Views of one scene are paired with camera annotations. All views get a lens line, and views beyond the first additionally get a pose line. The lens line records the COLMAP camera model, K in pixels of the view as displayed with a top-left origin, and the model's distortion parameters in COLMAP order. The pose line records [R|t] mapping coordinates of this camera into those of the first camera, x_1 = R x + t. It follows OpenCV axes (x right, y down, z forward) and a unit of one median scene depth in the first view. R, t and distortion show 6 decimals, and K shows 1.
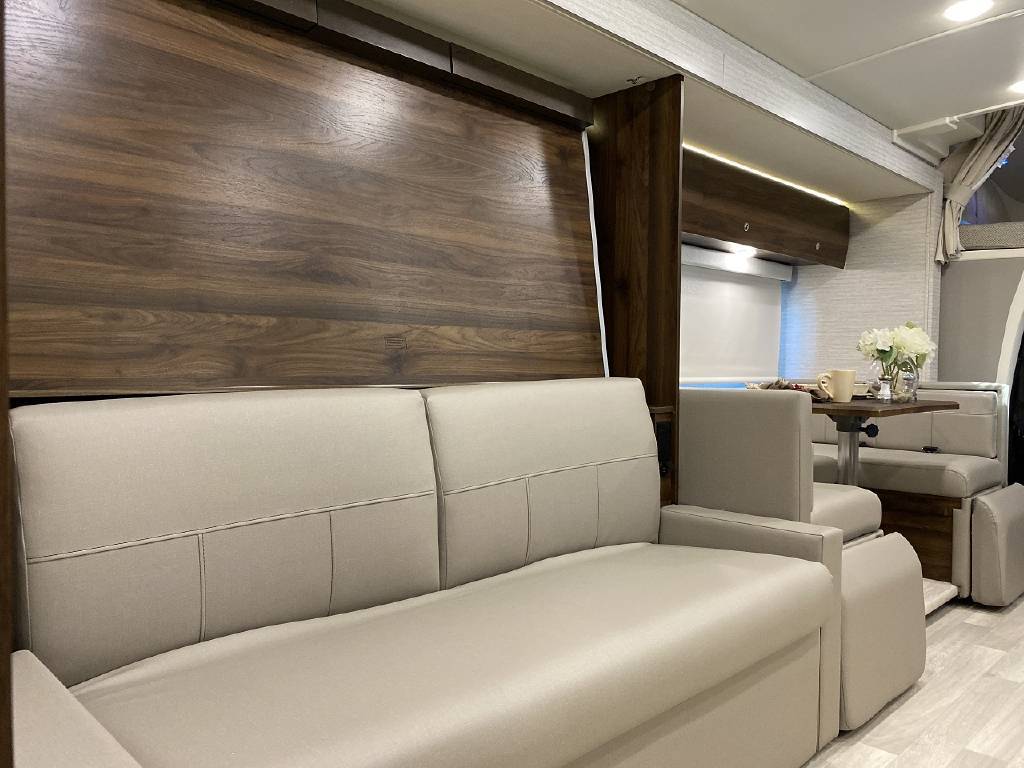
lens RADIAL K [[775.4, 0, 520.4], [0, 775.4, 383.8], [0, 0, 1]] dist [0.037668, -0.036788]
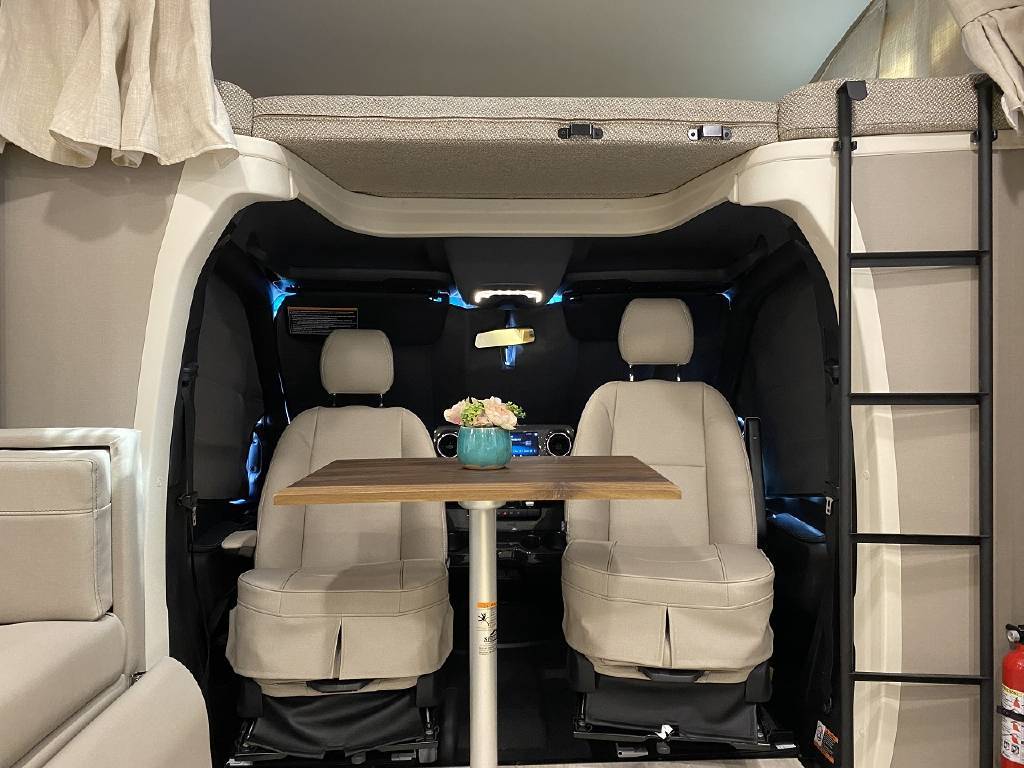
lens RADIAL K [[775.4, 0, 527.4], [0, 775.4, 379.4], [0, 0, 1]] dist [0.037668, -0.036788]
pose [[0.663599, -0.016820, 0.747900, 0.659502], [0.031153, 0.999501, -0.005163, -0.026679], [-0.747440, 0.026726, 0.663792, 0.828278]]
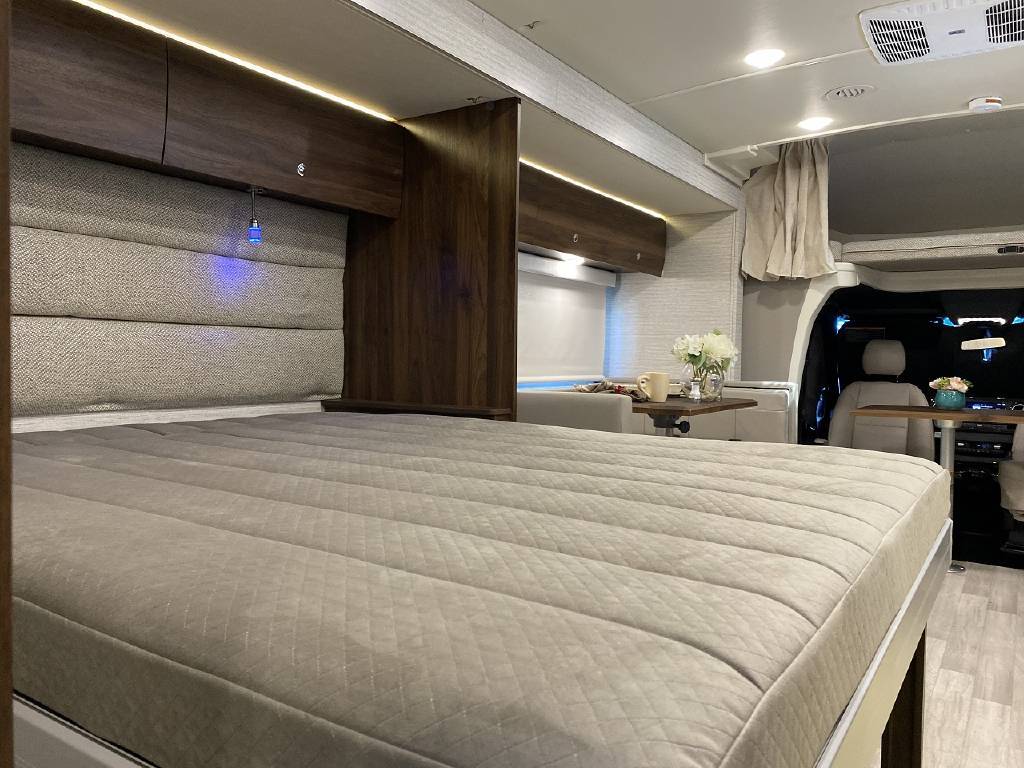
lens RADIAL K [[775.4, 0, 500.1], [0, 775.4, 379.4], [0, 0, 1]] dist [0.037668, -0.036788]
pose [[0.982432, 0.001869, 0.186614, -0.015635], [-0.002933, 0.999981, 0.005428, -0.015363], [-0.186600, -0.005880, 0.982418, -0.043115]]
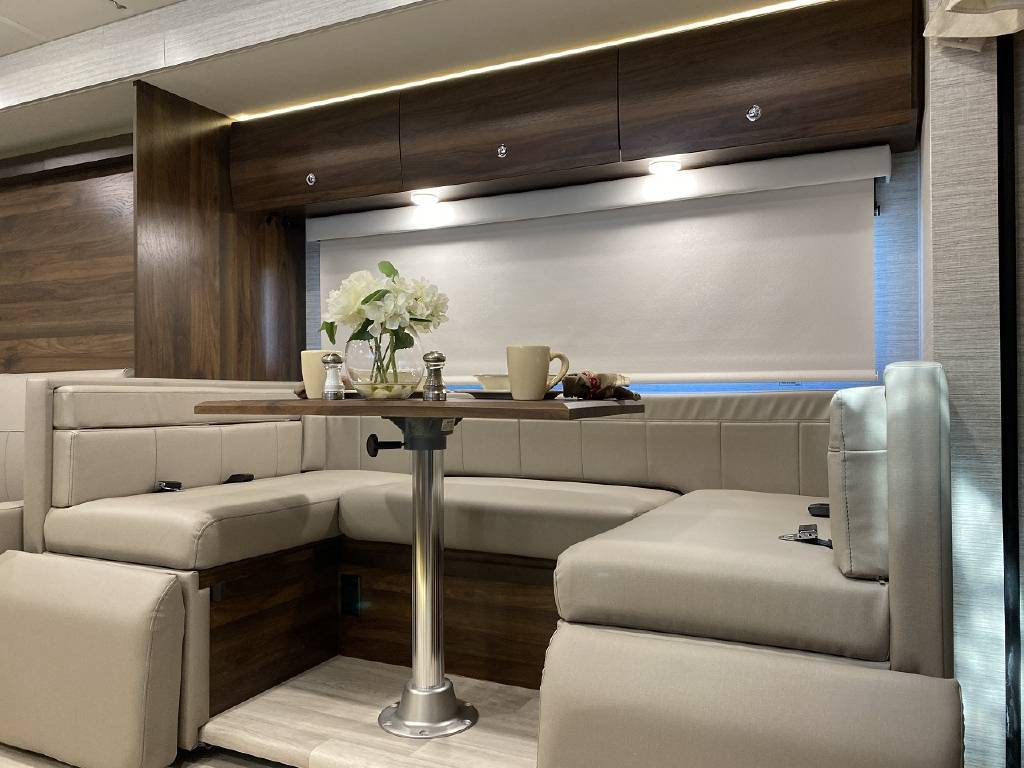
lens RADIAL K [[775.4, 0, 505.5], [0, 775.4, 384.3], [0, 0, 1]] dist [0.037668, -0.036788]
pose [[0.329804, -0.016874, -0.943899, 1.305982], [-0.014864, 0.999623, -0.023064, 0.028331], [0.943933, 0.021637, 0.329429, 1.088851]]
